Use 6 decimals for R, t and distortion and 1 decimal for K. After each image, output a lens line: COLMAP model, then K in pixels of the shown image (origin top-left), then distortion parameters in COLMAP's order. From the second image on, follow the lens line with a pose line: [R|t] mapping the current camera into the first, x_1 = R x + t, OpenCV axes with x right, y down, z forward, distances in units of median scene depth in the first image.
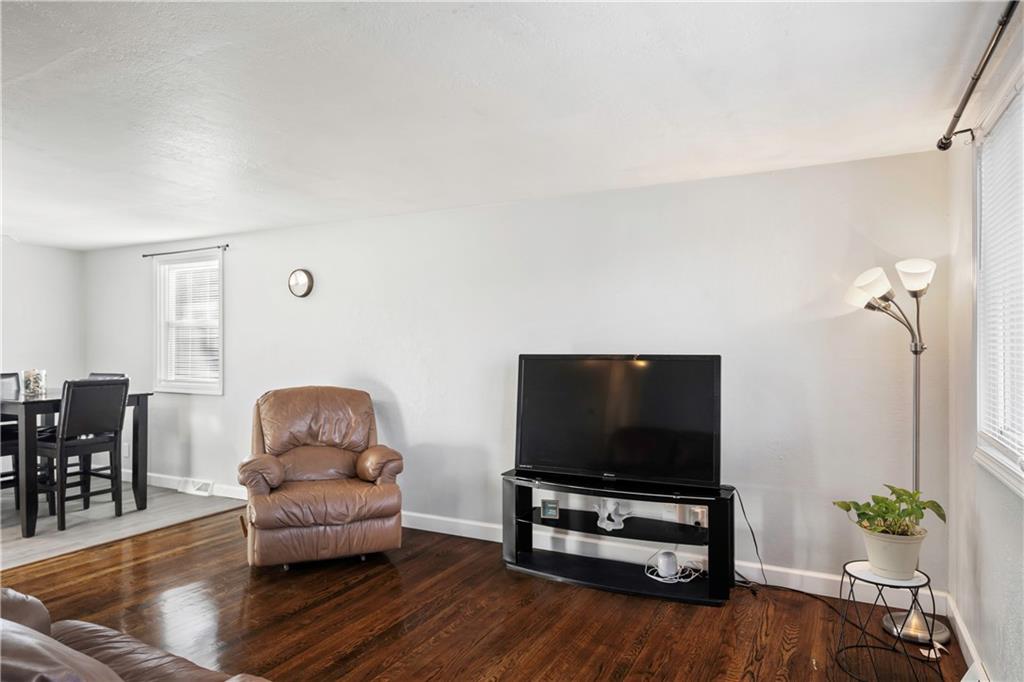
lens RADIAL K [[650.7, 0, 512.7], [0, 650.7, 342.8], [0, 0, 1]] dist [0.014927, 0.001495]
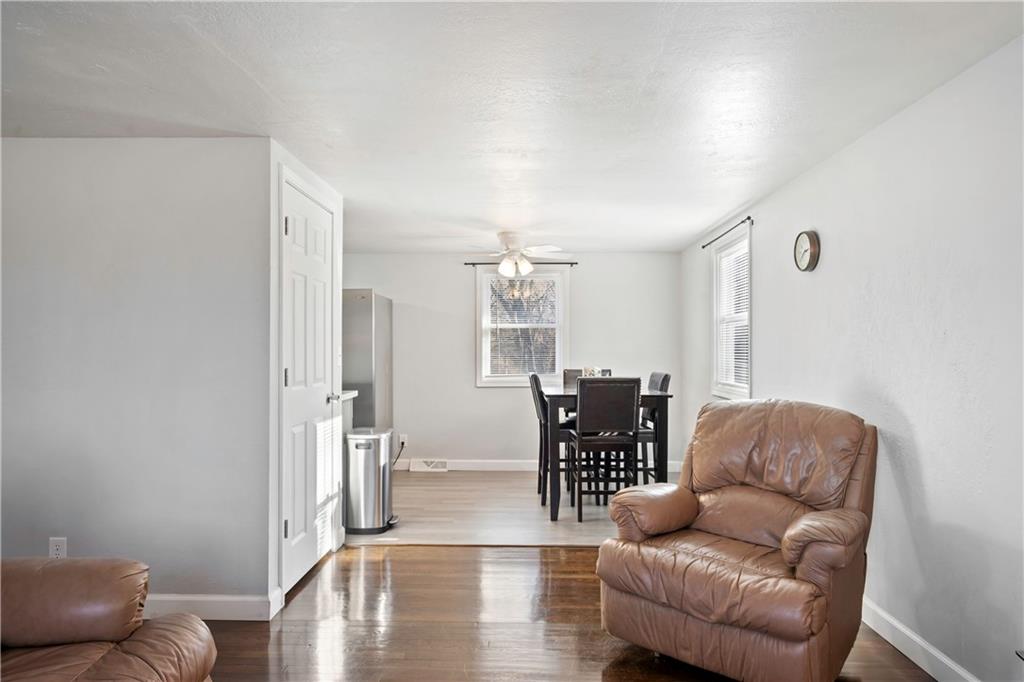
lens RADIAL K [[650.7, 0, 511.6], [0, 650.7, 340.5], [0, 0, 1]] dist [0.014927, 0.001495]
pose [[0.434302, -0.008263, -0.900729, 0.191688], [-0.000989, 0.999953, -0.009650, 0.011920], [0.900767, 0.005082, 0.434274, 0.471166]]
